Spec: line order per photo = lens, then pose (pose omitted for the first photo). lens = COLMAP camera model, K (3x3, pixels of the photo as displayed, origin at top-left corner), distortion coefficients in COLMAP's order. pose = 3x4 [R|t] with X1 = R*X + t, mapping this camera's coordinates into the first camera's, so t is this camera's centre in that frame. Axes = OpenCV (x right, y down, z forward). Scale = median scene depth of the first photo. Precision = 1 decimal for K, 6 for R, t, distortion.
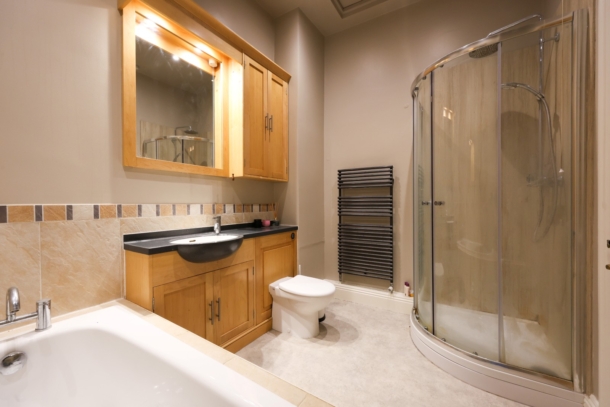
lens RADIAL K [[247.7, 0, 305.2], [0, 247.7, 205.9], [0, 0, 1]] dist [0.000715, 0.000042]
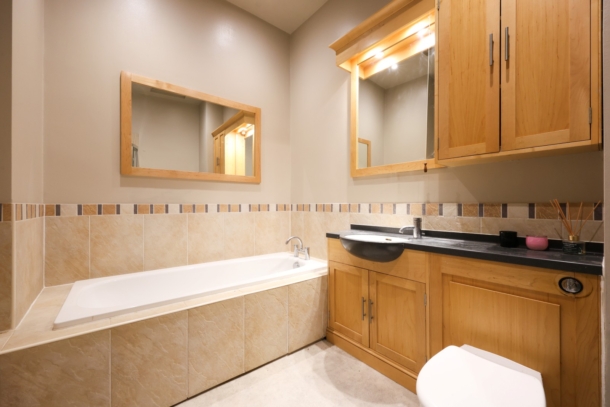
lens RADIAL K [[247.7, 0, 305.3], [0, 247.7, 202.7], [0, 0, 1]] dist [0.000715, 0.000042]
pose [[-0.319711, 0.000528, -0.947515, 0.587534], [-0.003546, 0.999992, 0.001753, -0.010357], [0.947508, 0.003920, -0.319707, 0.947932]]
